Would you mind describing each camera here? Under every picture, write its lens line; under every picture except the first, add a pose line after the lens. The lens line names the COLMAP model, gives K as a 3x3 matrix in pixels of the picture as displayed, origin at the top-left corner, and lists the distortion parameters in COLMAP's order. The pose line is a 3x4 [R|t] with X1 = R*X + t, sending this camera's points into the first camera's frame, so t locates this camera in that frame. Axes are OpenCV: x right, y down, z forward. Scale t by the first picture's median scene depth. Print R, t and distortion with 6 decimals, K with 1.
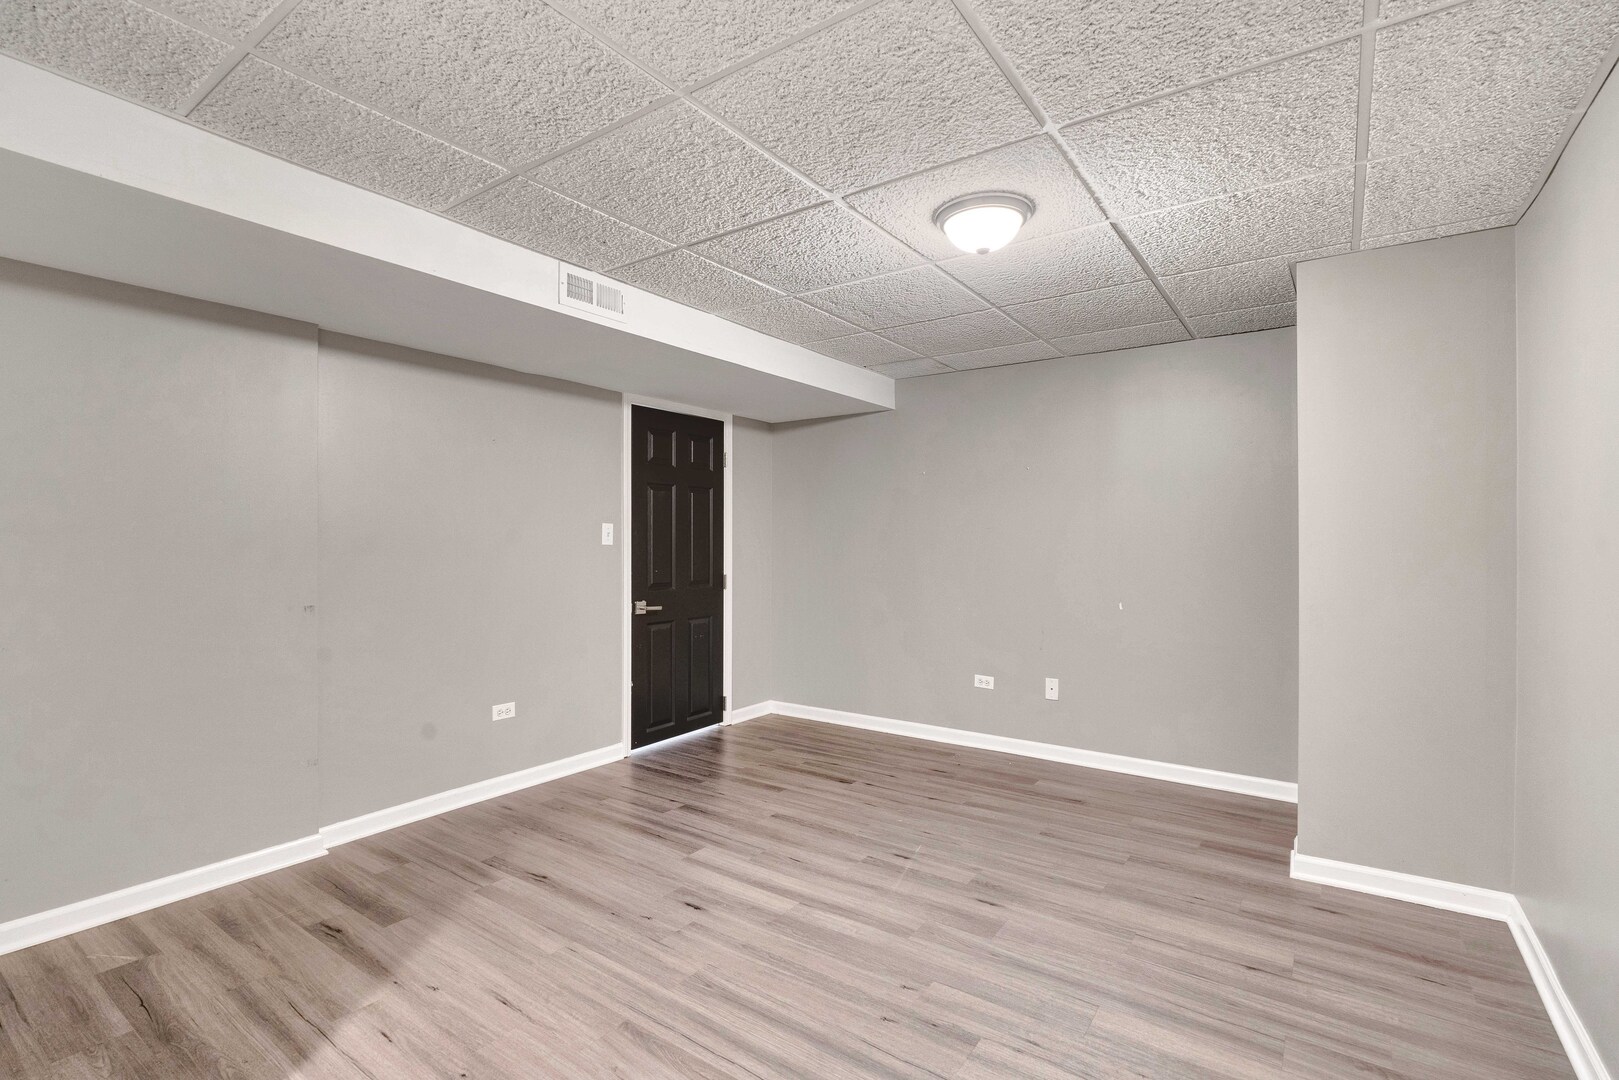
lens RADIAL K [[739.3, 0, 807.8], [0, 739.3, 541.3], [0, 0, 1]] dist [-0.002875, 0.000375]
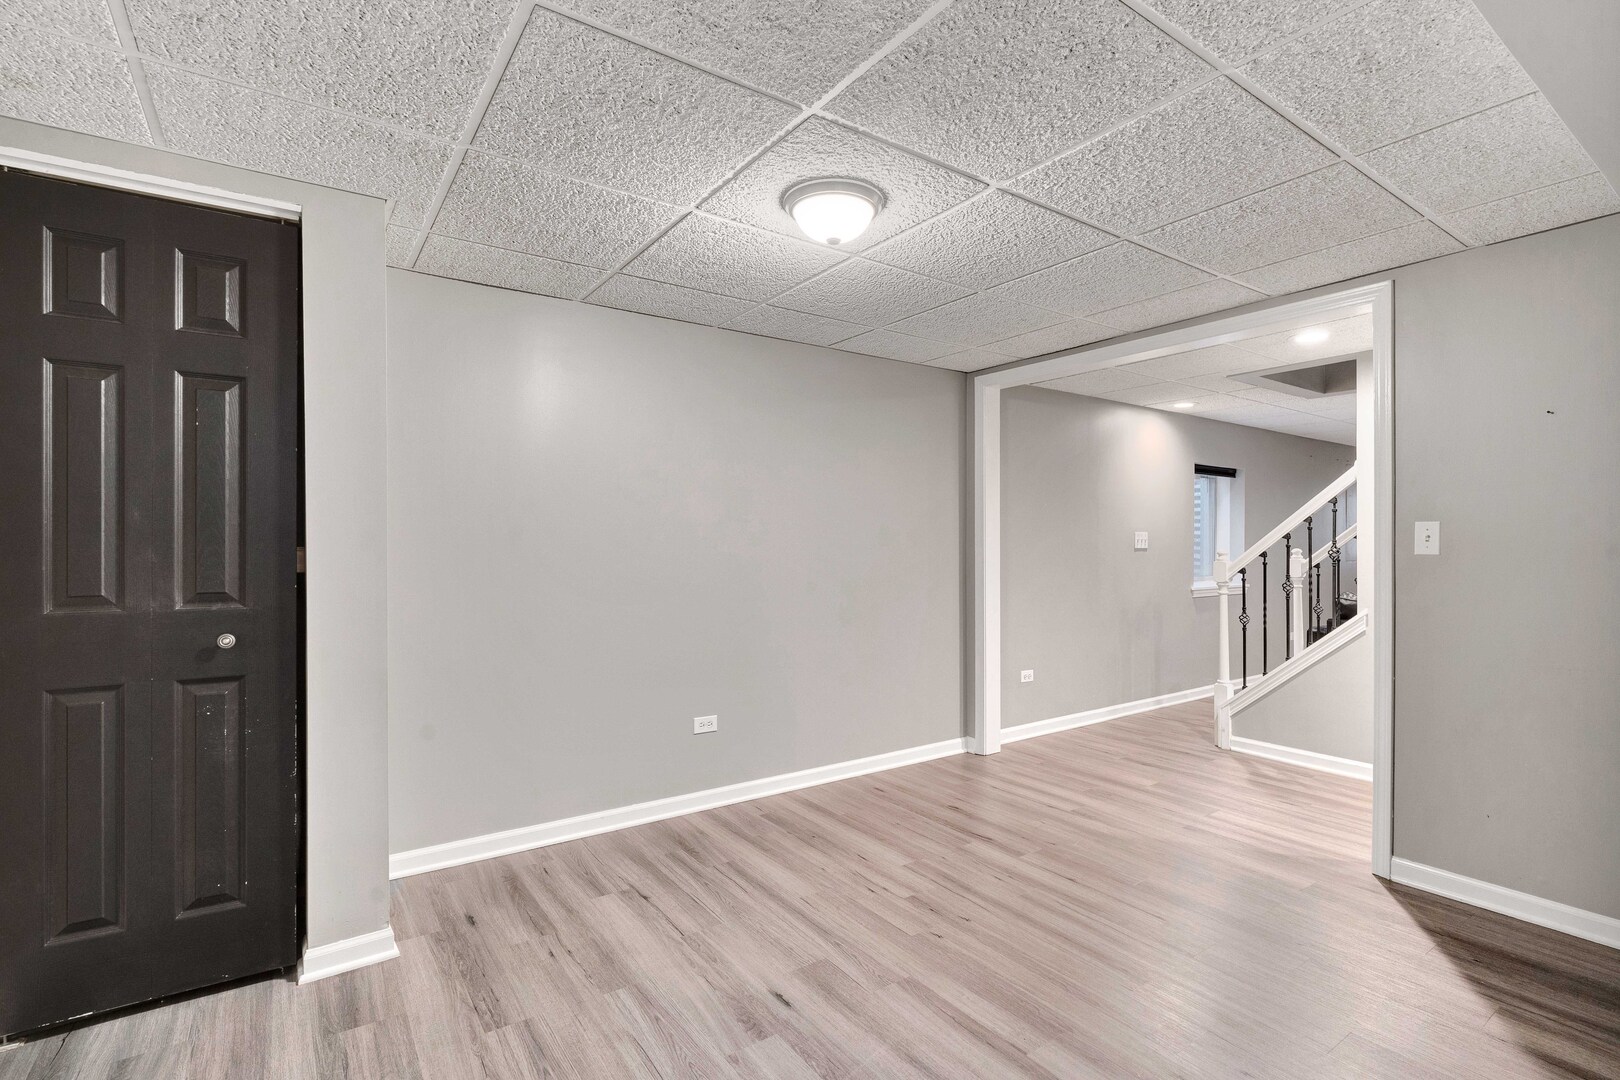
lens RADIAL K [[739.8, 0, 810.2], [0, 739.8, 541.8], [0, 0, 1]] dist [-0.002875, 0.000375]
pose [[-0.939897, -0.003076, 0.341444, -0.064441], [-0.004521, 0.999984, -0.003437, -0.003769], [-0.341428, -0.004774, -0.939896, 1.984941]]
